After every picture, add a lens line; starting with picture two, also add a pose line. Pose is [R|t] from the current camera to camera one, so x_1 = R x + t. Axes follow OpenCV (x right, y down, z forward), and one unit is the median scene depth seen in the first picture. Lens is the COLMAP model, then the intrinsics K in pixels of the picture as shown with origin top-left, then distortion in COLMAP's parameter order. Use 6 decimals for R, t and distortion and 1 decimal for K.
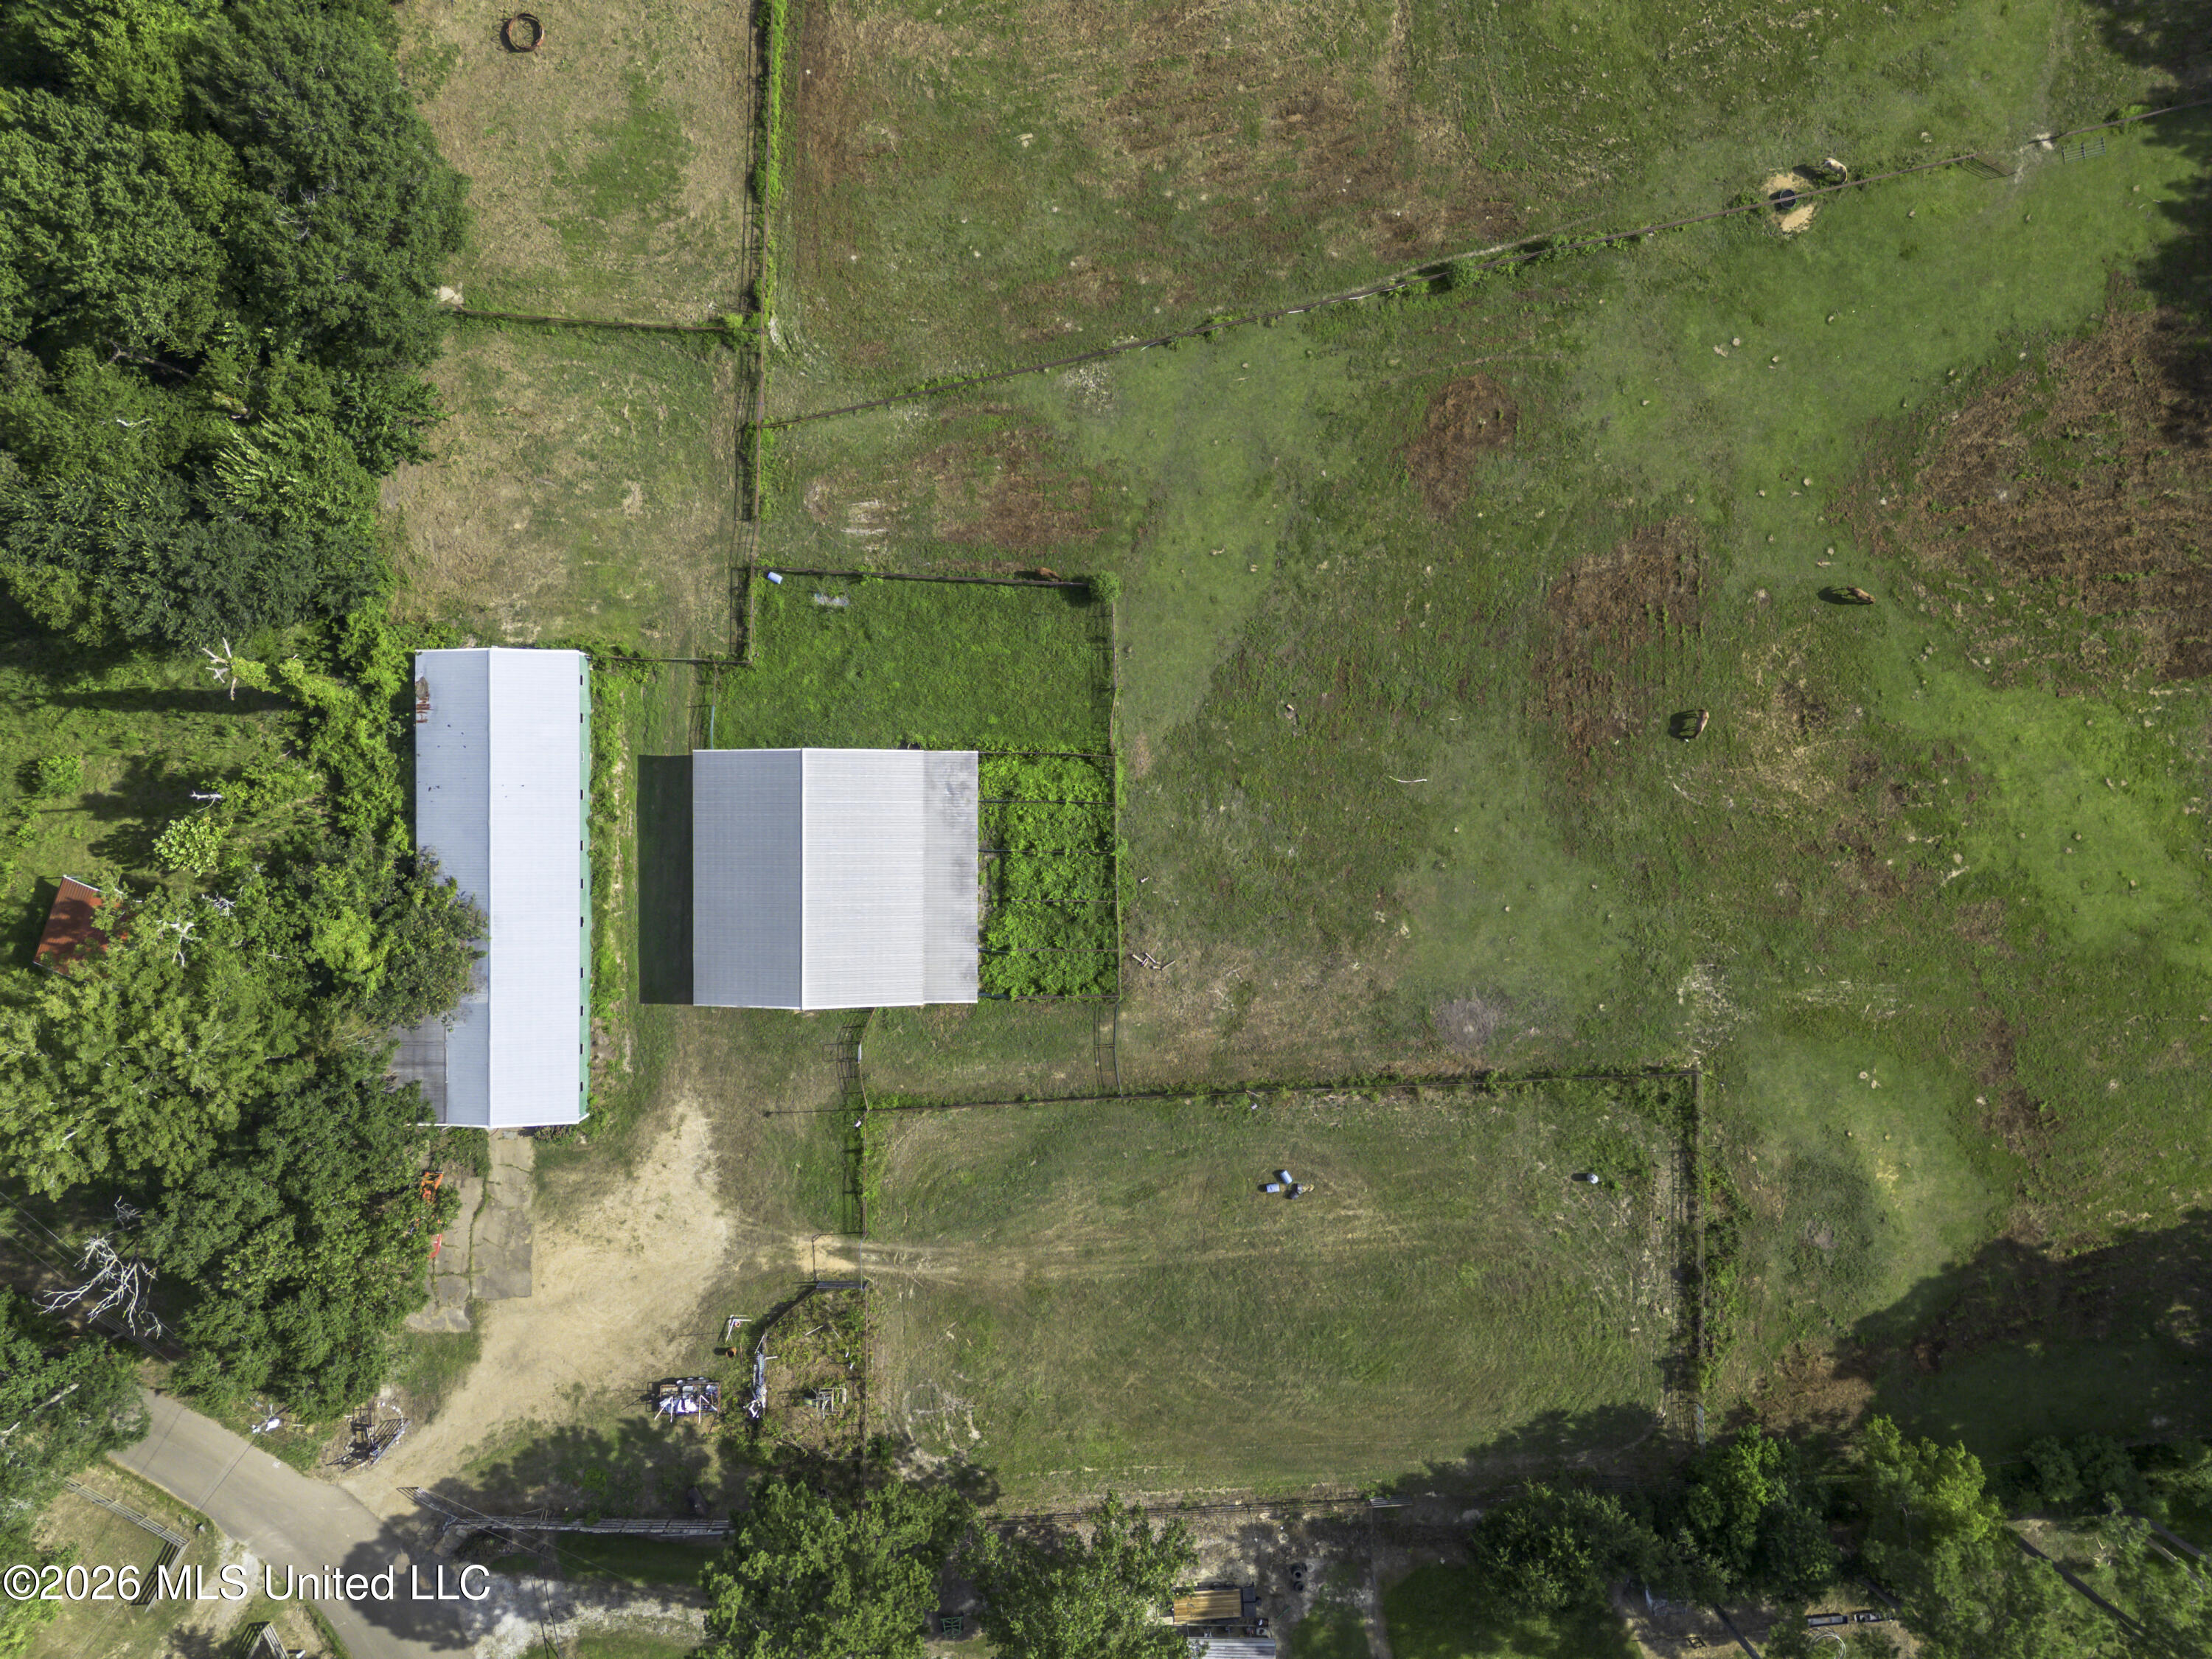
lens RADIAL K [[1574.0, 0, 1106.4], [0, 1574.0, 822.9], [0, 0, 1]] dist [0.080623, -0.065994]
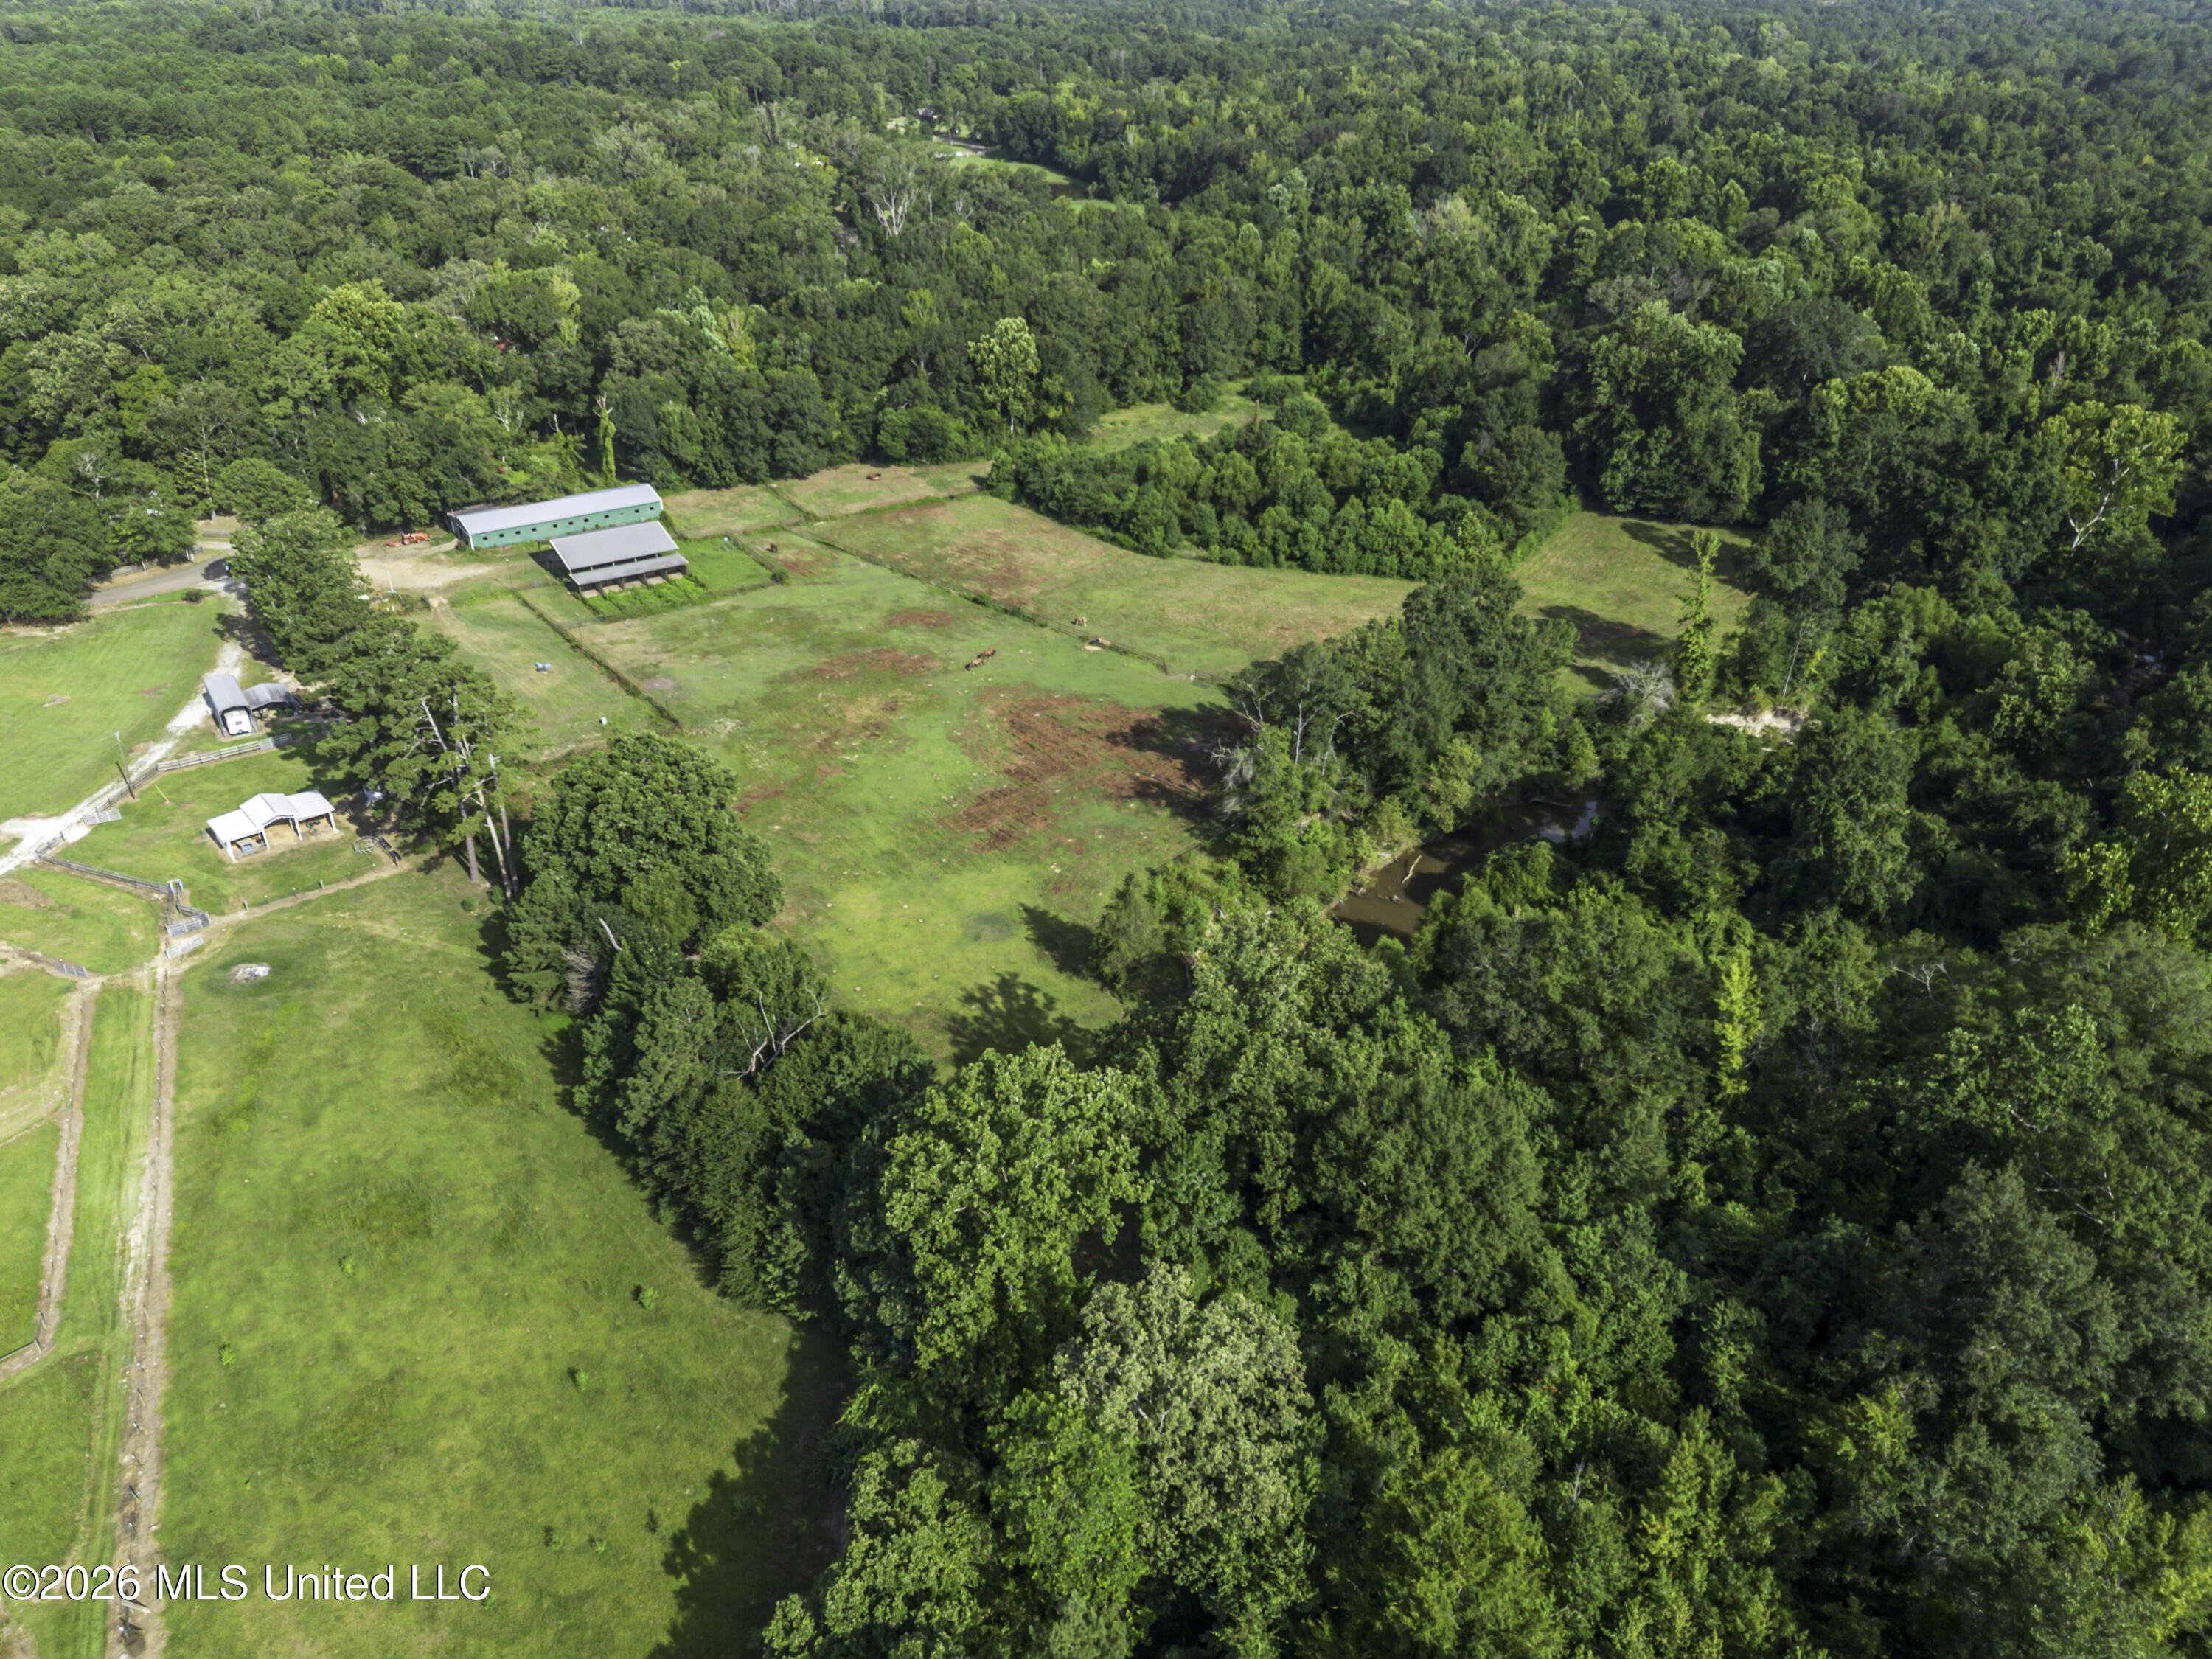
lens RADIAL K [[1574.0, 0, 1106.4], [0, 1574.0, 822.9], [0, 0, 1]] dist [0.080623, -0.065994]
pose [[0.581909, 0.393290, -0.711832, 2.002508], [-0.813158, 0.267937, -0.516705, 0.732601], [-0.012489, 0.879507, 0.475722, 0.228470]]
